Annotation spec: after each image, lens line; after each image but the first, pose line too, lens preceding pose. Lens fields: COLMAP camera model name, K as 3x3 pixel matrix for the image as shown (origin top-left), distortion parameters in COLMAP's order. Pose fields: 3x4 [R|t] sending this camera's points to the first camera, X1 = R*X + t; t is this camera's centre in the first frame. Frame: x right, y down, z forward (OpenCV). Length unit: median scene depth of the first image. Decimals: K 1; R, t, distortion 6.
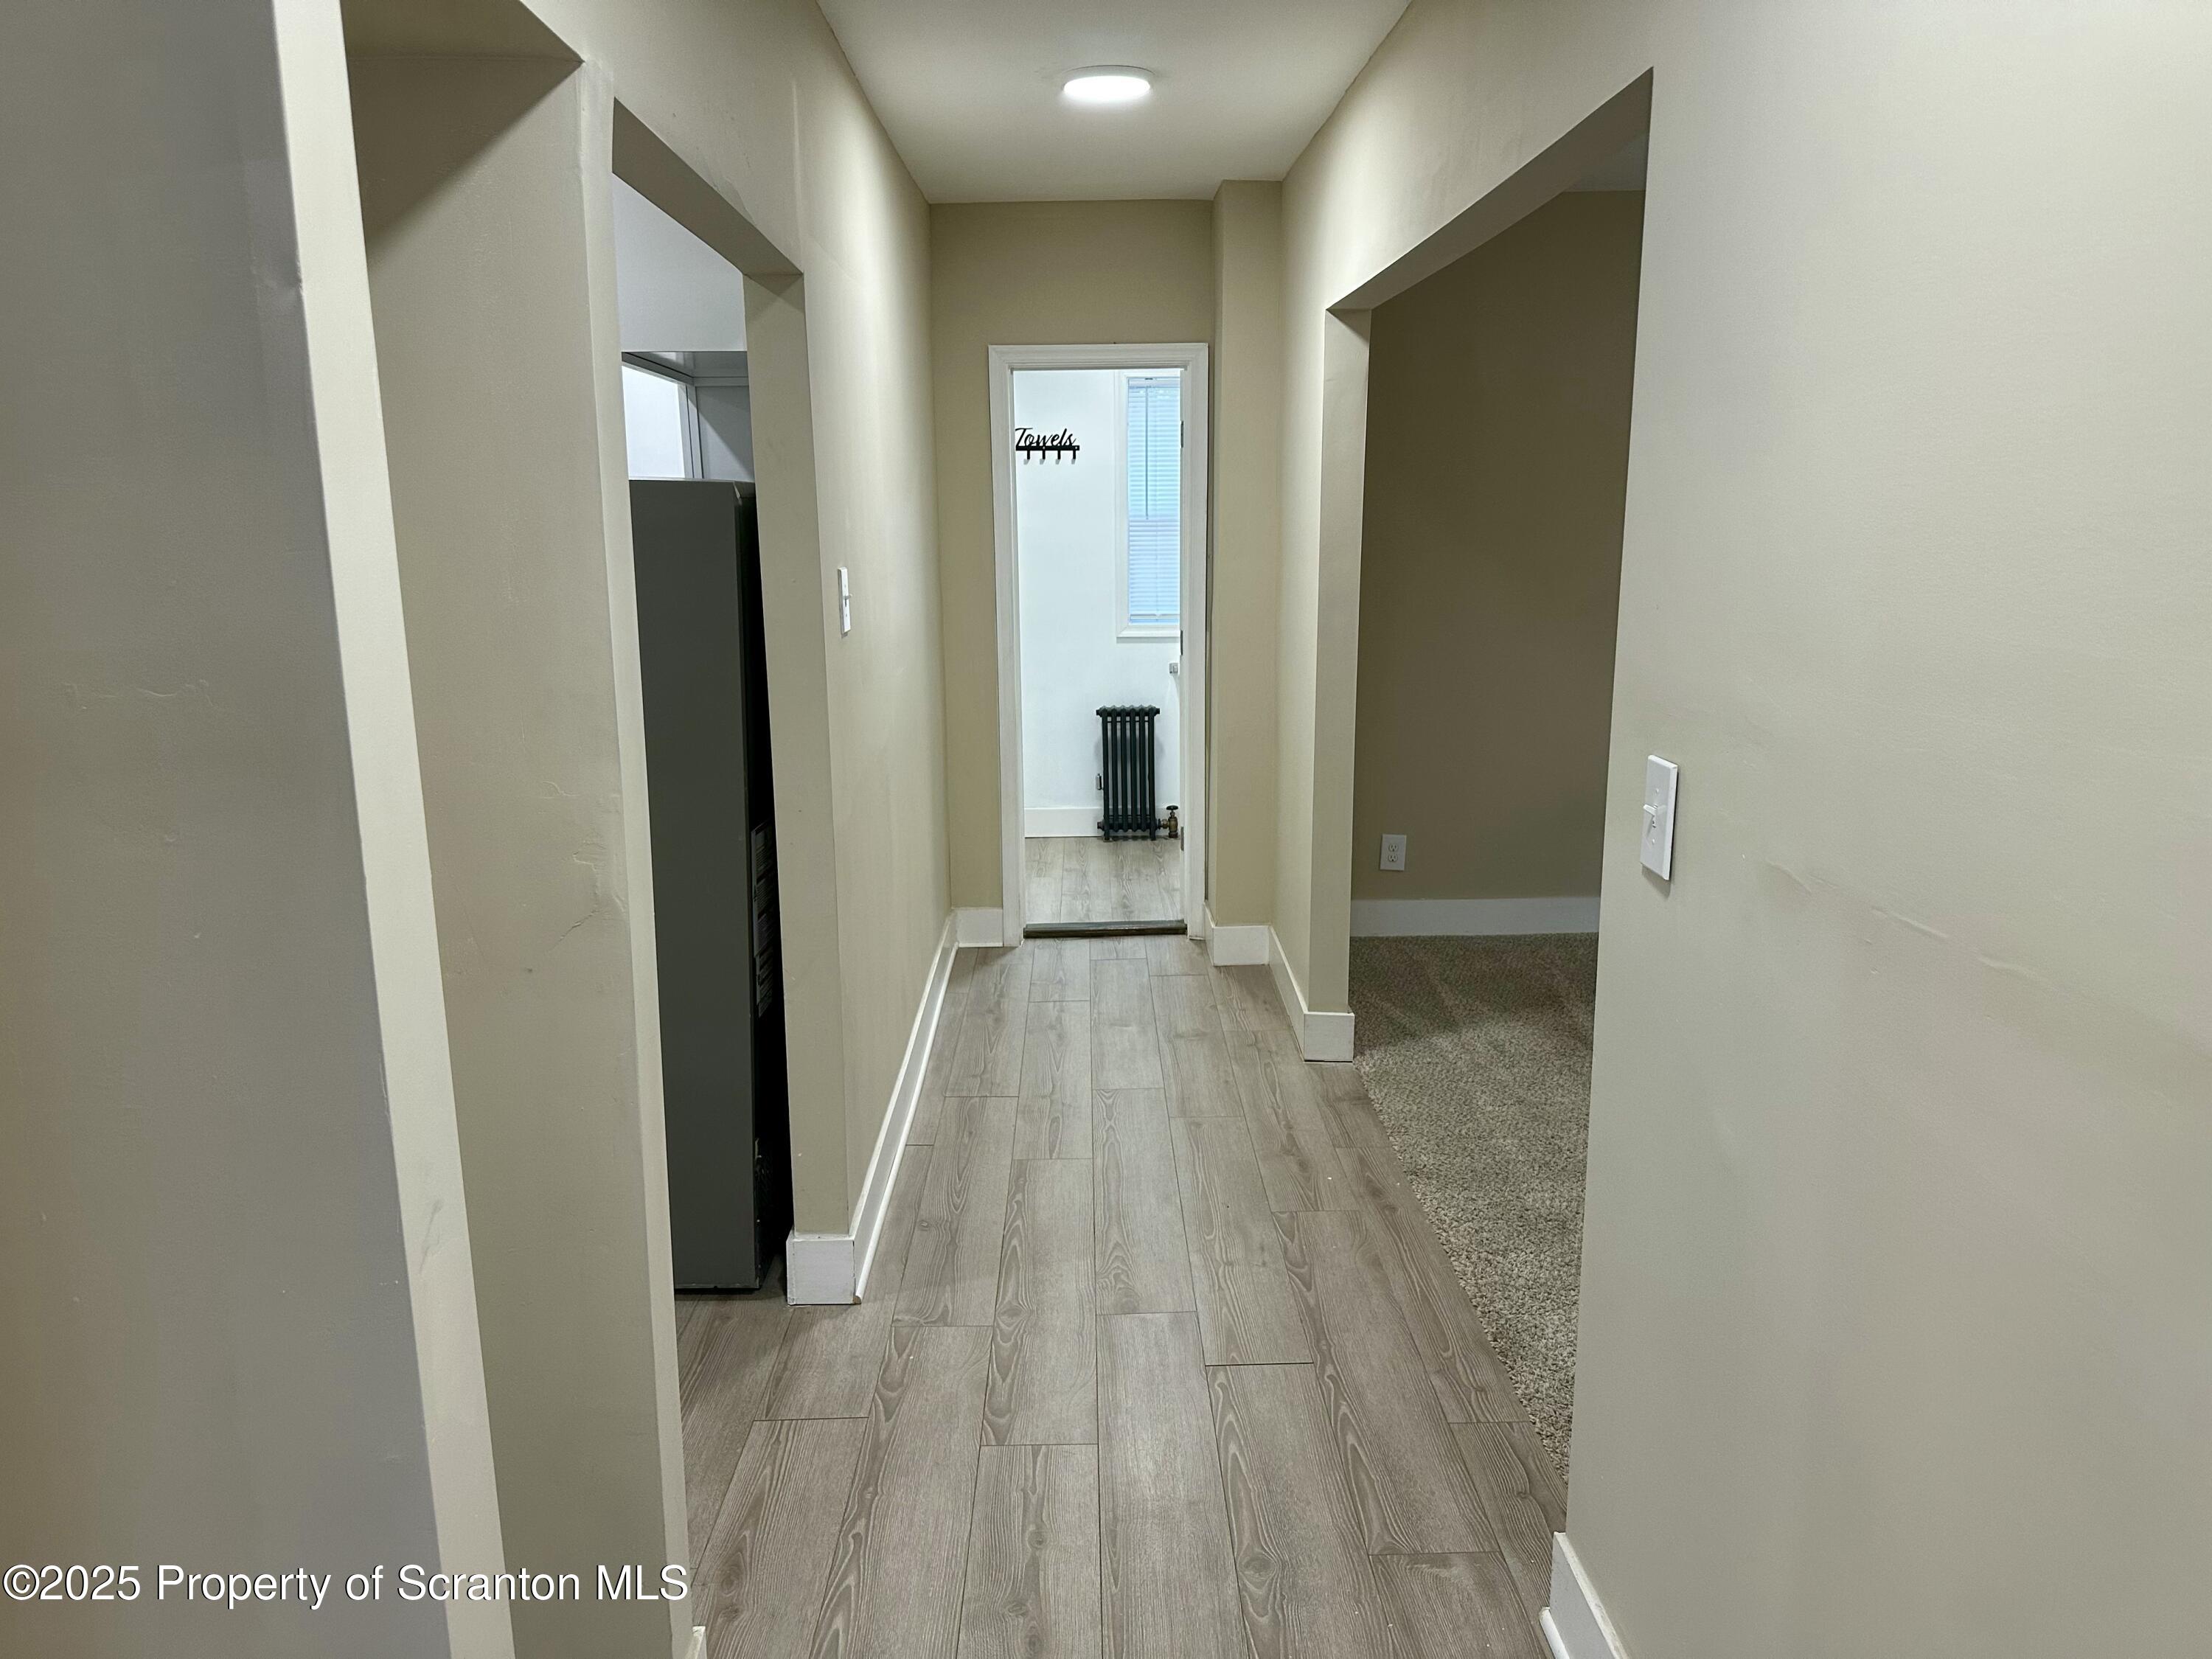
lens RADIAL K [[1604.2, 0, 1139.4], [0, 1604.2, 801.5], [0, 0, 1]] dist [0.065362, -0.080657]
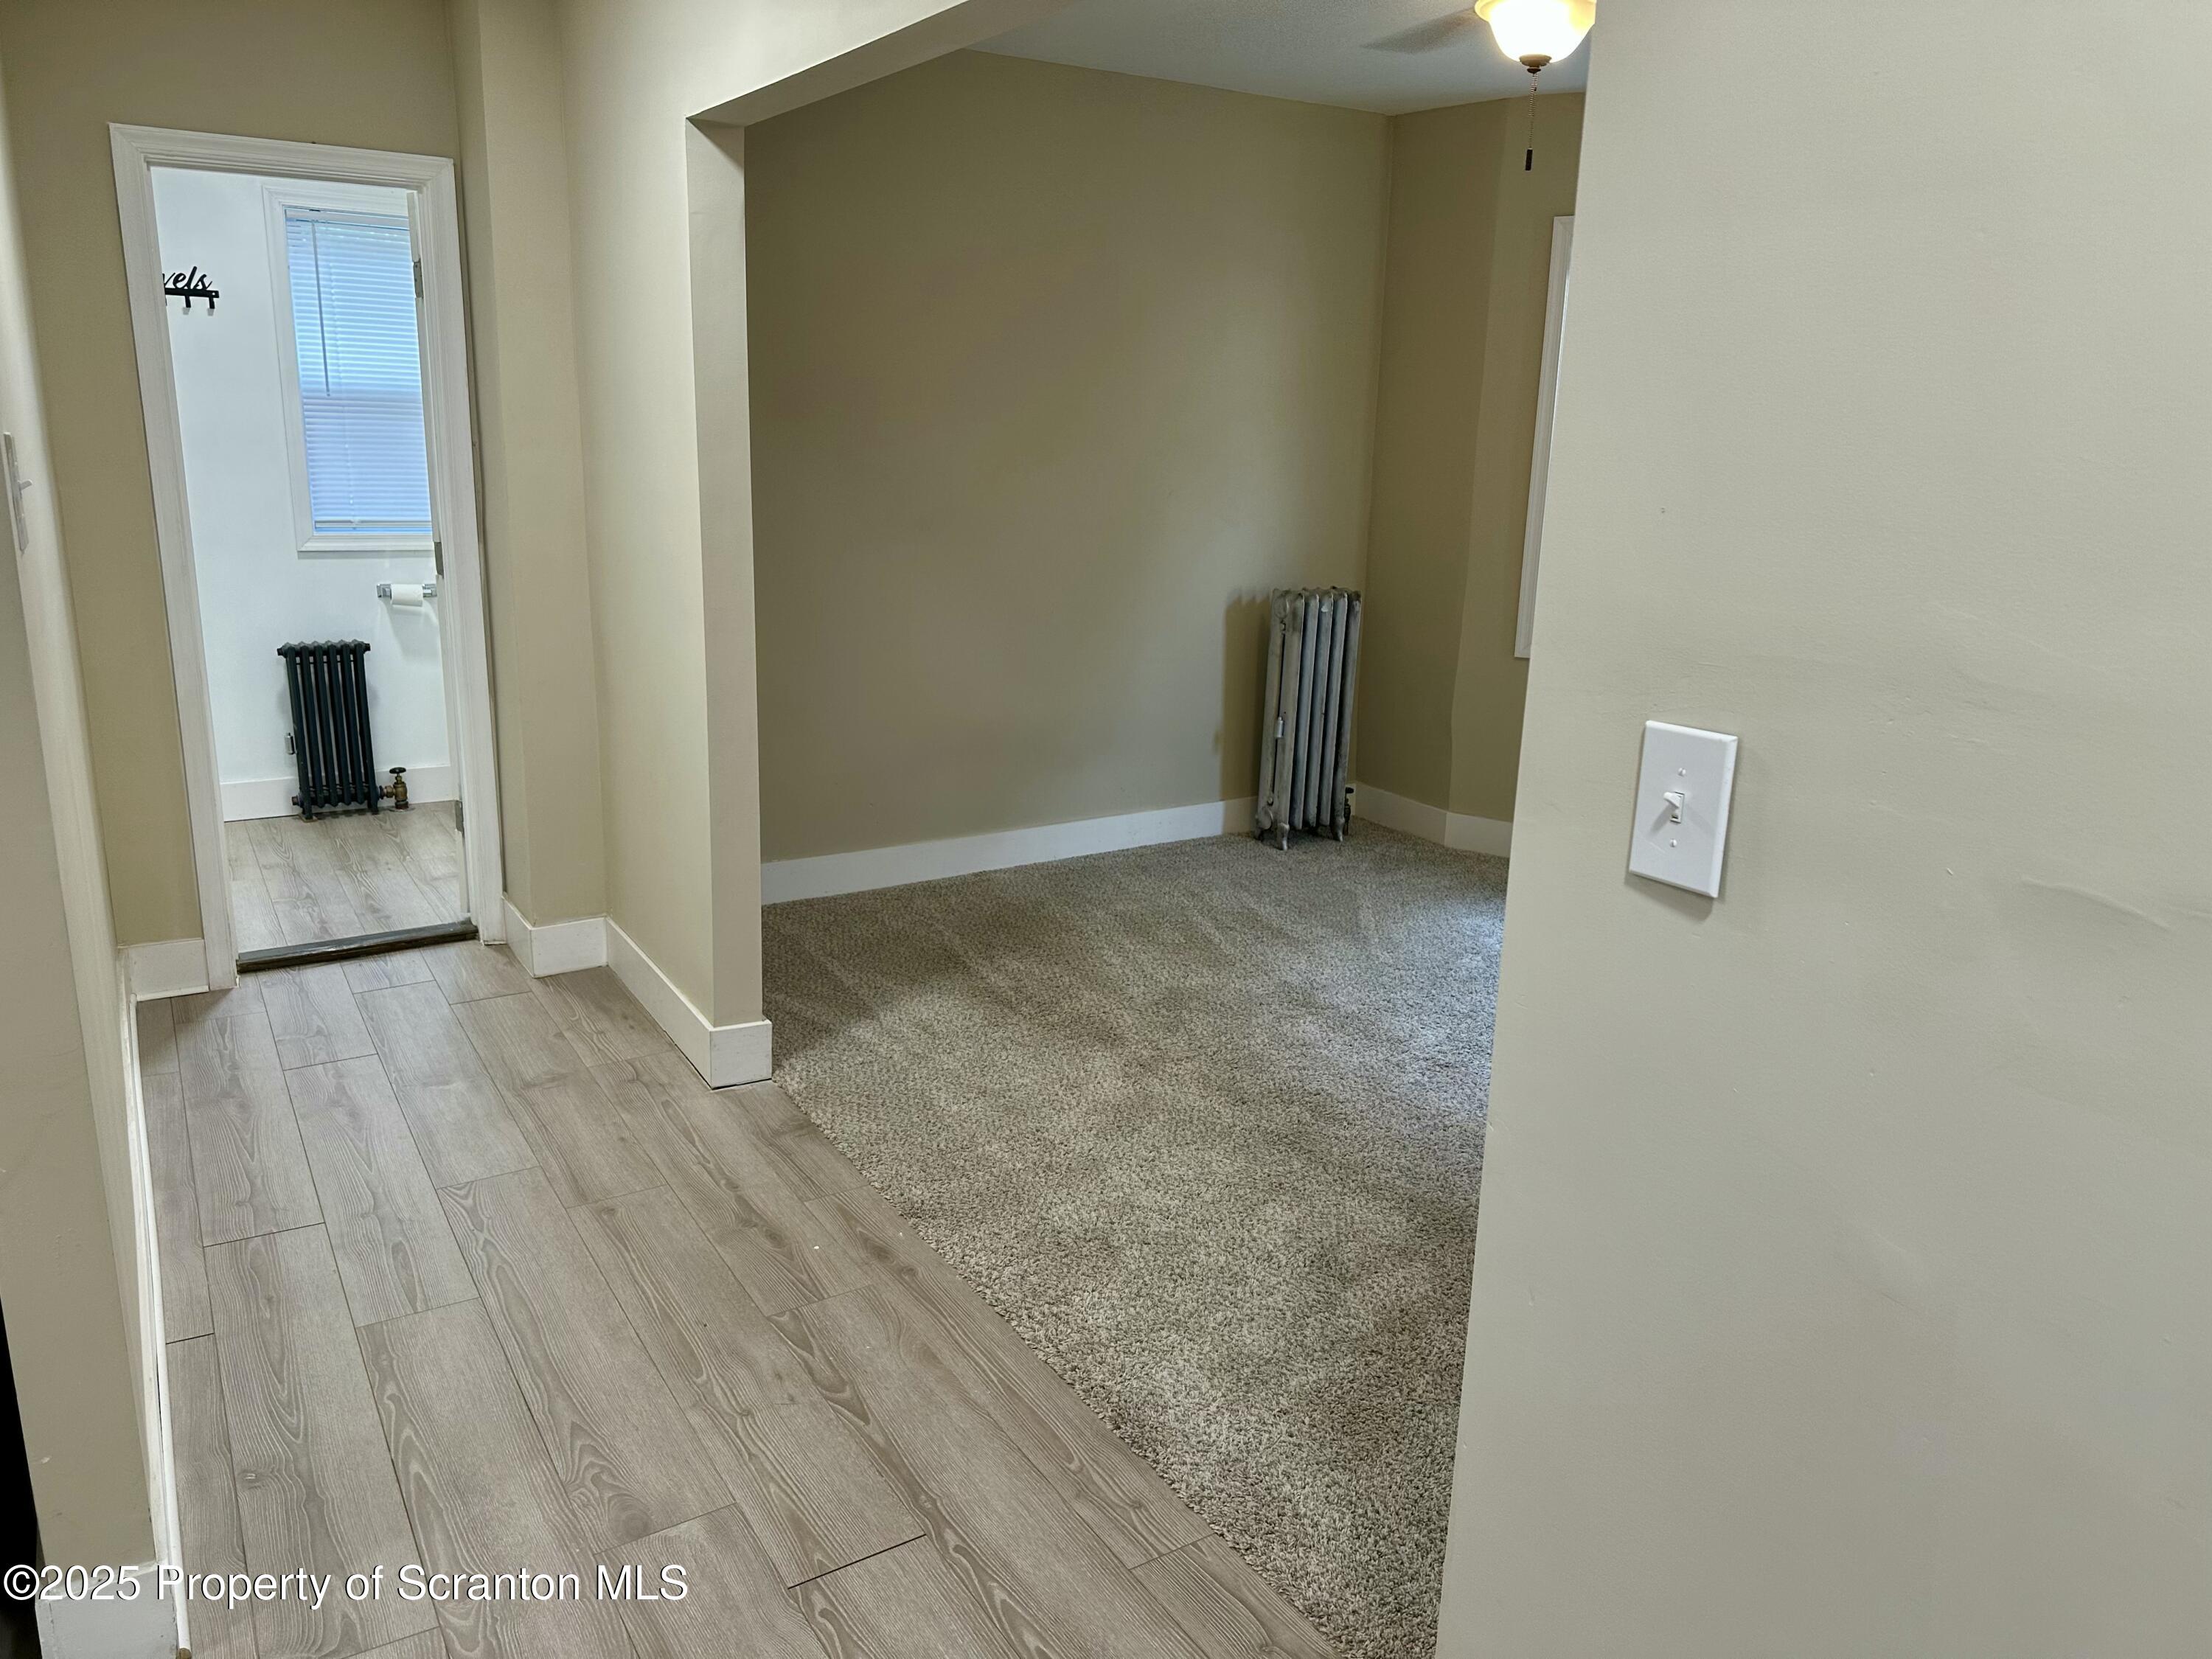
lens RADIAL K [[1604.2, 0, 1154.7], [0, 1604.2, 787.0], [0, 0, 1]] dist [0.065362, -0.080657]
pose [[0.857926, -0.084879, 0.506714, -0.101289], [0.060907, 0.996107, 0.063733, -0.024881], [-0.510150, -0.023816, 0.859755, 0.207953]]
